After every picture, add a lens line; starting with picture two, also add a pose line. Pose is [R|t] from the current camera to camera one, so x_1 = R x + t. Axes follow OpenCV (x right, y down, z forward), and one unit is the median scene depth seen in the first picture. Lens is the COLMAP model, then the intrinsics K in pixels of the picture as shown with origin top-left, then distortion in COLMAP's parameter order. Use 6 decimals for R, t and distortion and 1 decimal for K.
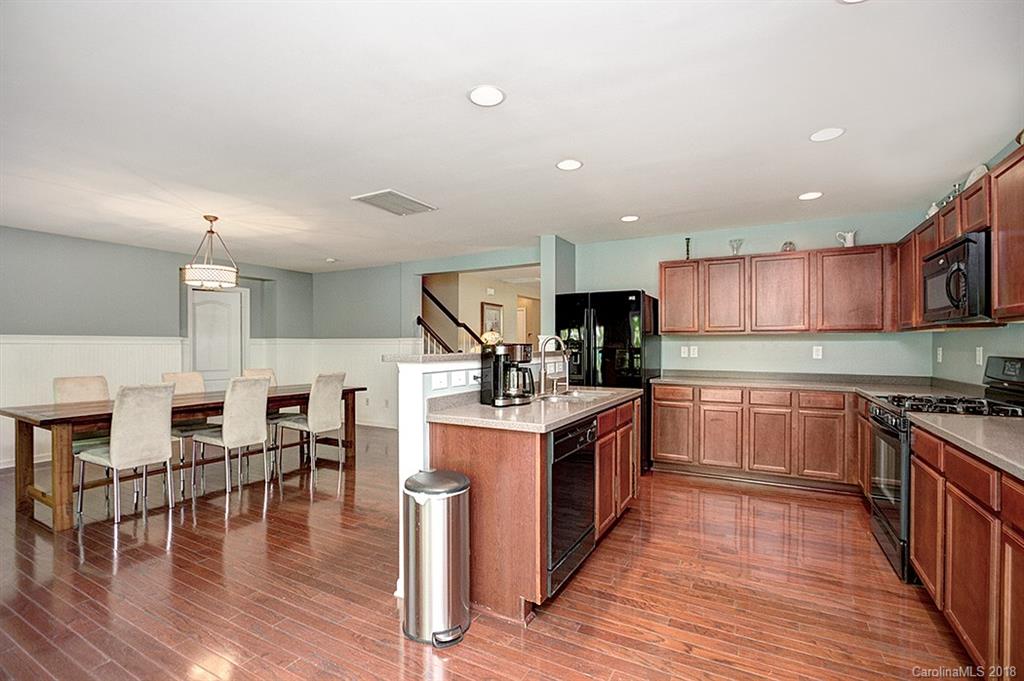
lens RADIAL K [[474.4, 0, 519.8], [0, 474.4, 342.2], [0, 0, 1]] dist [-0.022629, 0.002152]
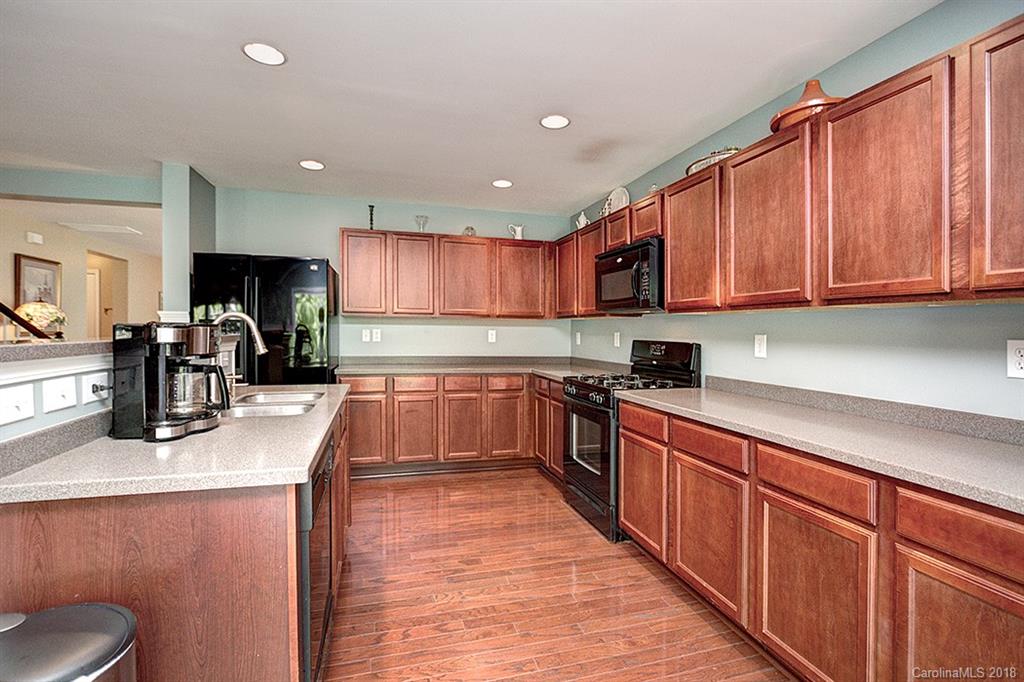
lens RADIAL K [[474.4, 0, 508.8], [0, 474.4, 335.6], [0, 0, 1]] dist [-0.022629, 0.002152]
pose [[0.709111, -0.001012, 0.705096, -0.100724], [-0.015753, 0.999727, 0.017277, 0.001335], [-0.704921, -0.023359, 0.708901, 0.252154]]
